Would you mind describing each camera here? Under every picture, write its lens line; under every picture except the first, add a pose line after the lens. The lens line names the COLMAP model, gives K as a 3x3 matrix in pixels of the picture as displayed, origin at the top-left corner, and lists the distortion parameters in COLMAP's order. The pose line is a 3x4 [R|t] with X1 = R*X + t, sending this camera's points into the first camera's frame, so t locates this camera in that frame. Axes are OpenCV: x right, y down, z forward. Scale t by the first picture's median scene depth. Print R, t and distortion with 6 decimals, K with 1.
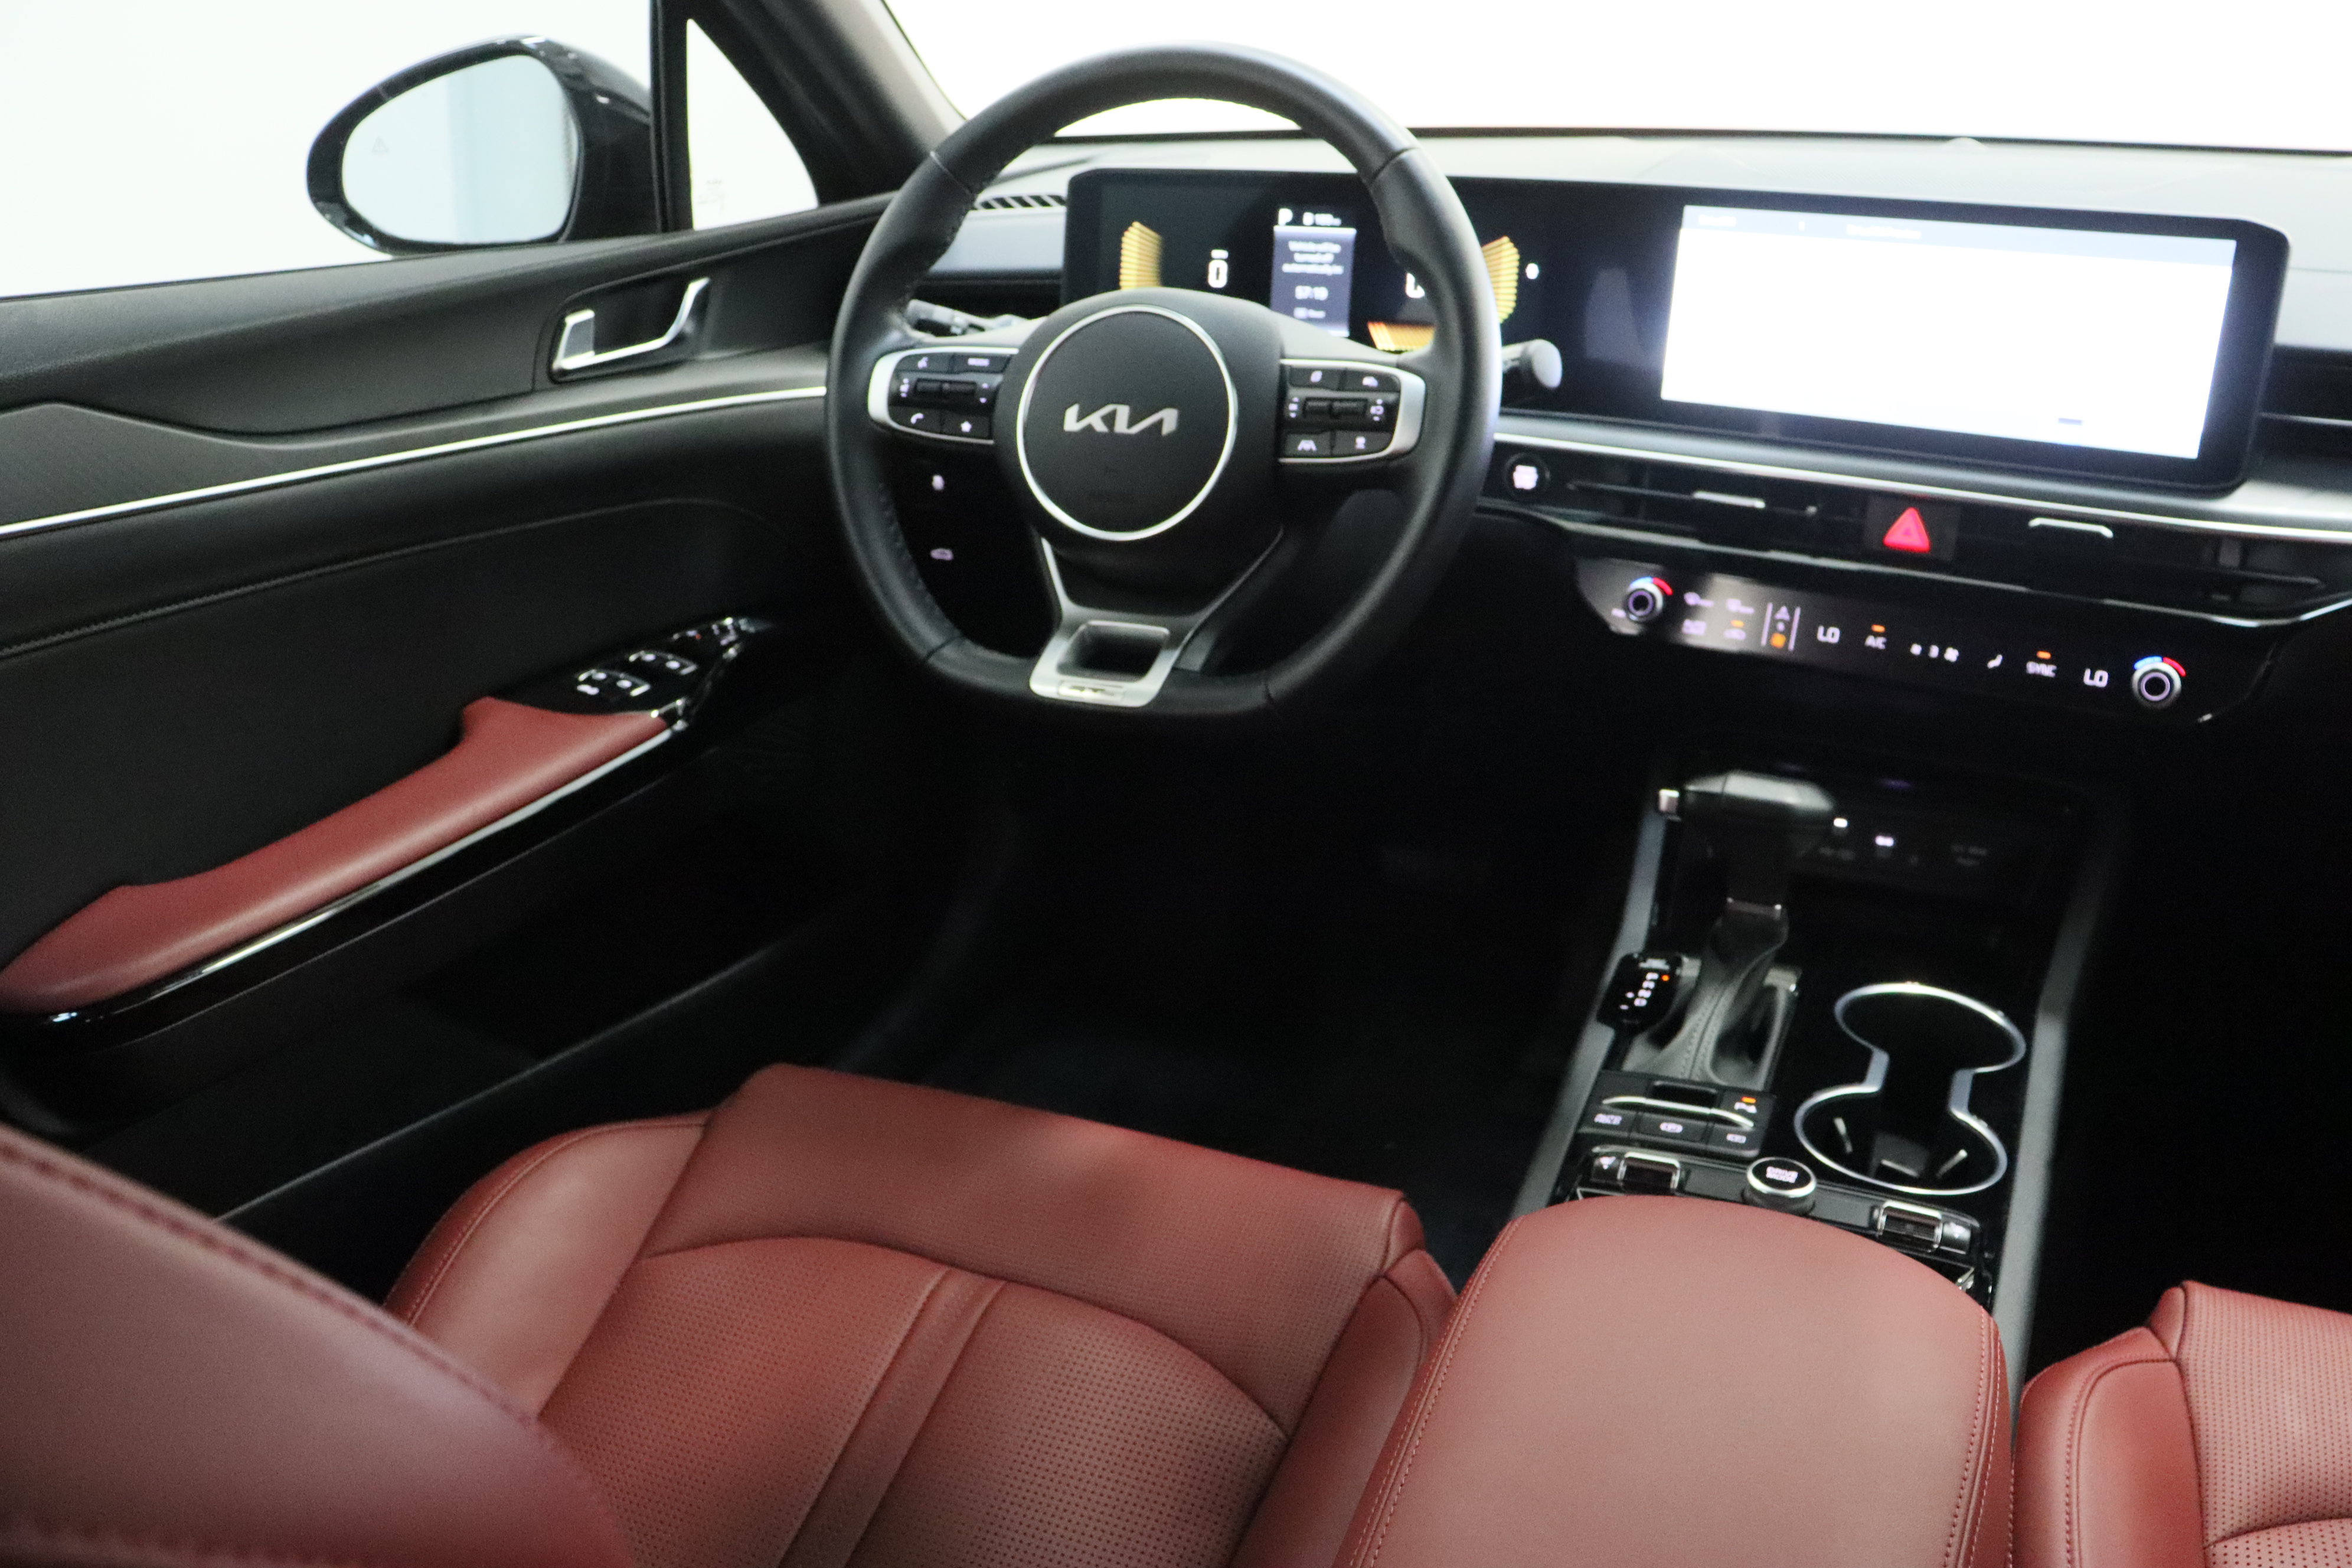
lens RADIAL K [[1946.7, 0, 1180.5], [0, 1946.7, 787.8], [0, 0, 1]] dist [-0.174345, 0.143951]
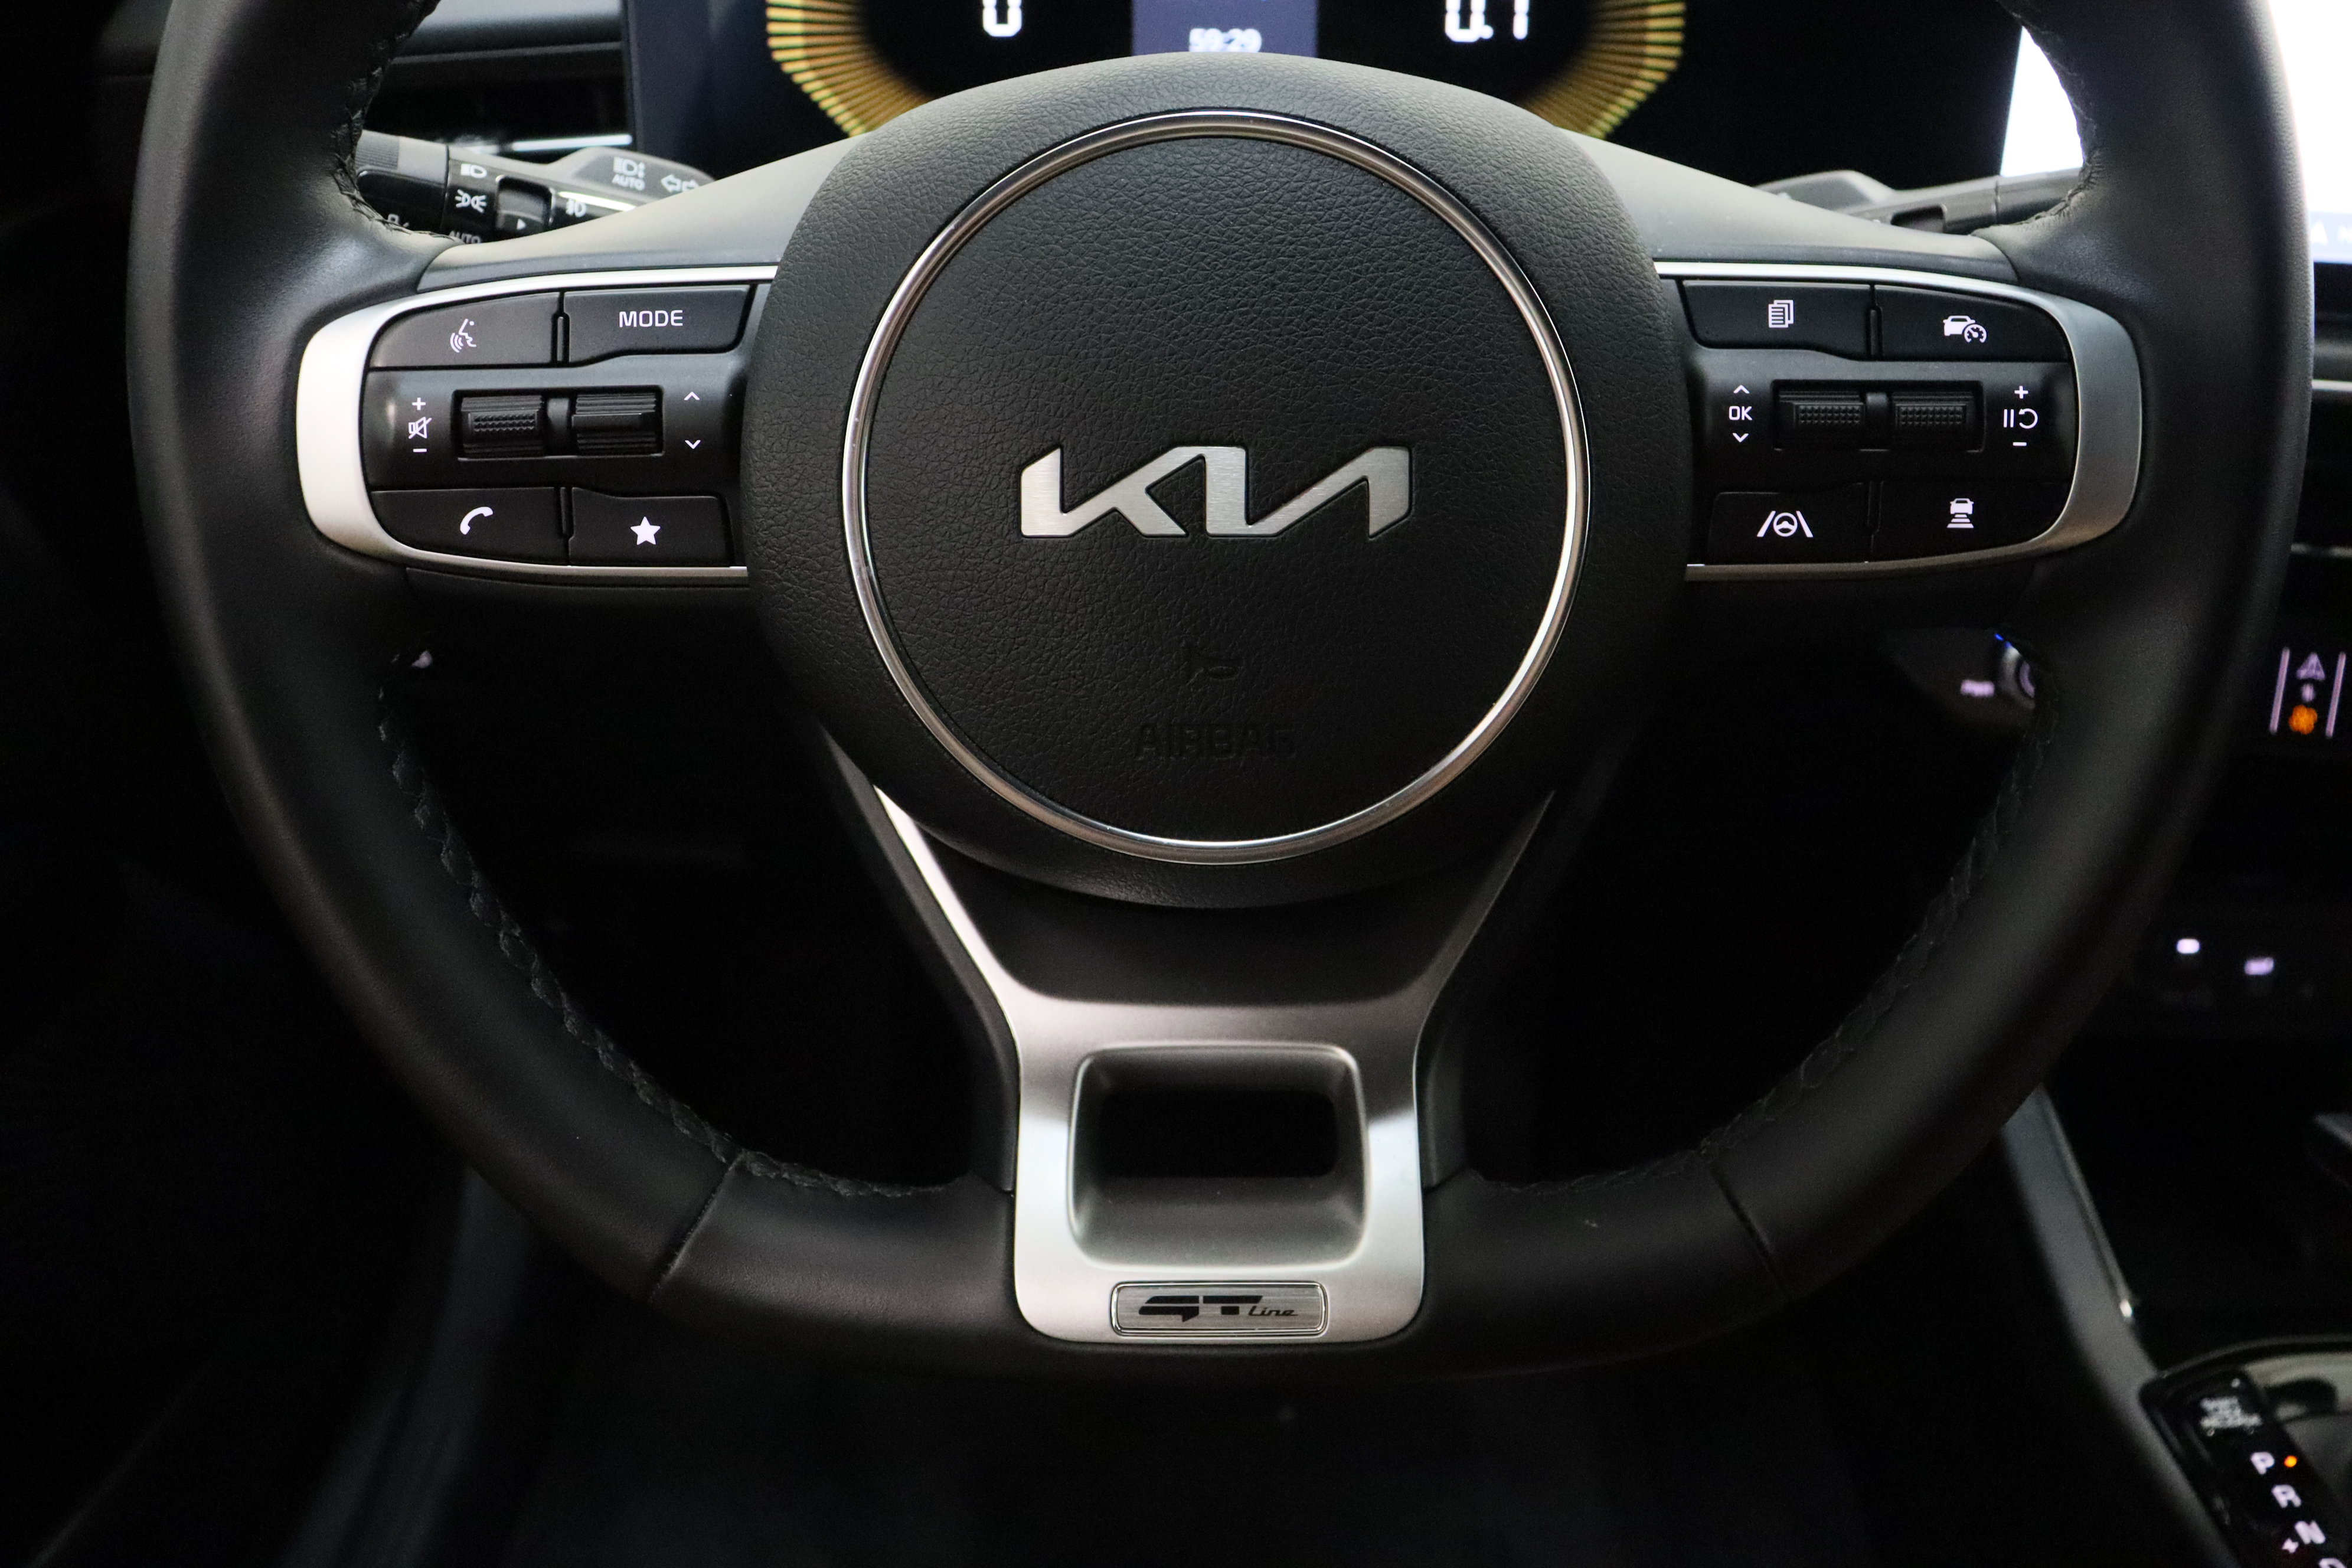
lens RADIAL K [[1946.7, 0, 1245.7], [0, 1946.7, 786.0], [0, 0, 1]] dist [-0.174345, 0.143951]
pose [[0.921525, -0.172646, 0.347828, -0.140008], [0.125612, 0.980103, 0.153688, -0.186186], [-0.367441, -0.097936, 0.924876, 0.685360]]
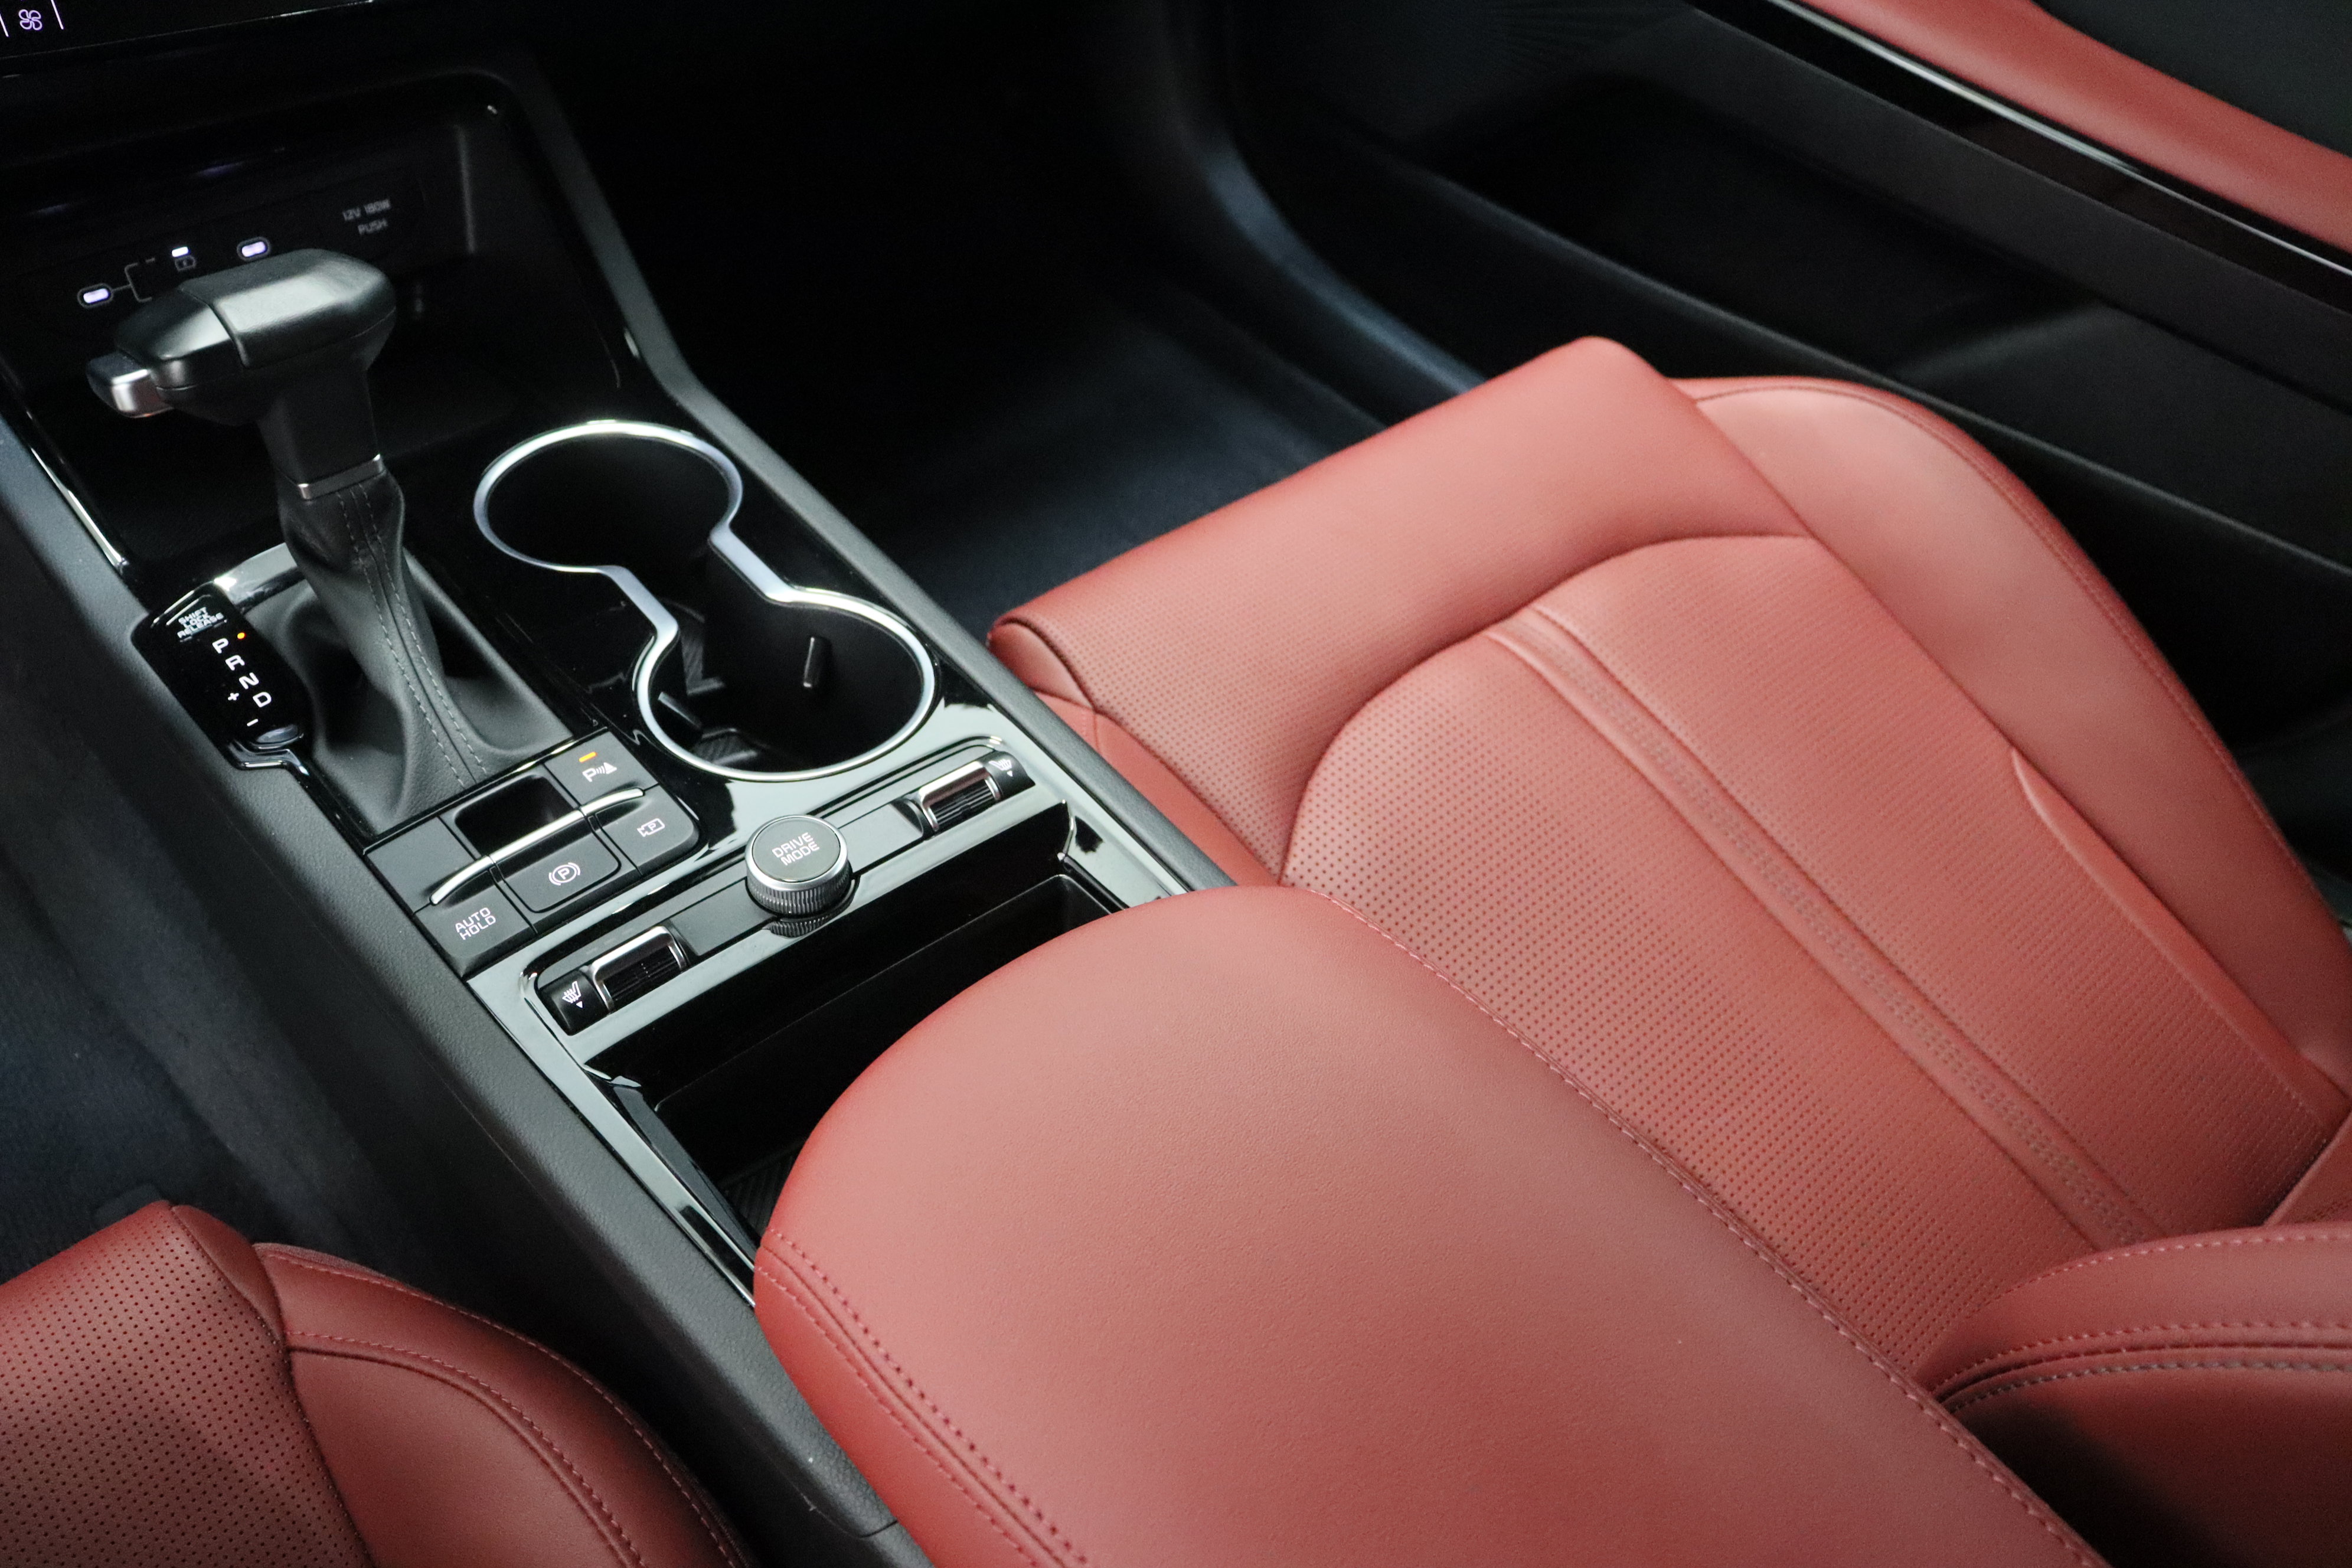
lens RADIAL K [[1946.7, 0, 1192.4], [0, 1946.7, 798.4], [0, 0, 1]] dist [-0.174345, 0.143951]
pose [[0.432283, -0.614159, 0.660258, -0.052158], [0.249005, 0.785037, 0.567197, -0.132089], [-0.866676, -0.080782, 0.492287, 0.434638]]
